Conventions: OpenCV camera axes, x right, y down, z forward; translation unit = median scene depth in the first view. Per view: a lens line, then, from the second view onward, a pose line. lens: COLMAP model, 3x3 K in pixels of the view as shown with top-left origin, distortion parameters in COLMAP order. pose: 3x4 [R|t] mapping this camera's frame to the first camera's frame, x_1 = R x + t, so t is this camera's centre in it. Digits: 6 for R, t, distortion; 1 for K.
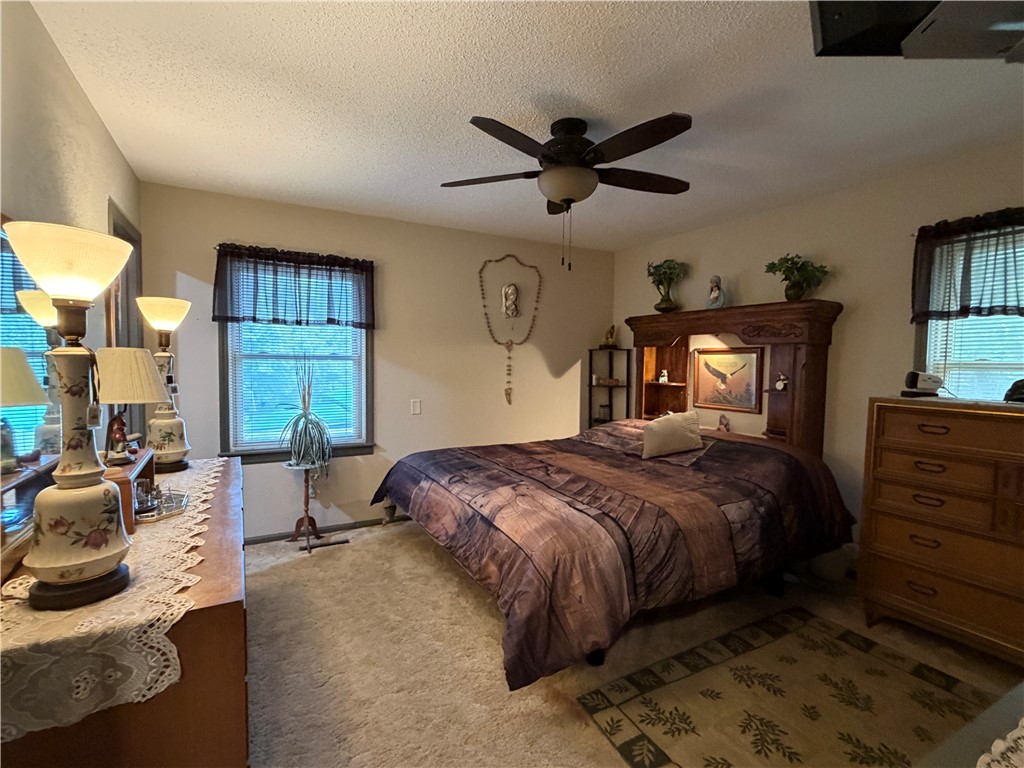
lens RADIAL K [[484.4, 0, 508.6], [0, 484.4, 386.2], [0, 0, 1]] dist [-0.004679, -0.000659]
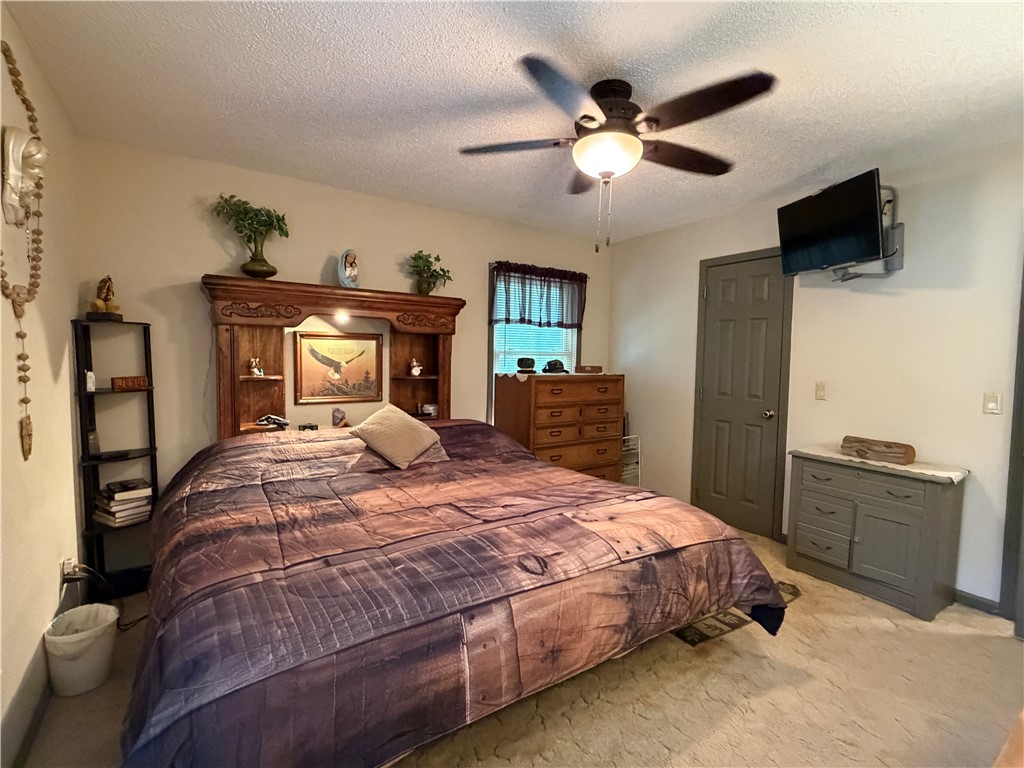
lens RADIAL K [[484.4, 0, 512.1], [0, 484.4, 382.7], [0, 0, 1]] dist [-0.004679, -0.000659]
pose [[-0.102078, -0.070848, 0.992250, -0.653594], [0.032541, 0.996689, 0.074512, -0.060558], [-0.994244, 0.039894, -0.099434, 1.080452]]
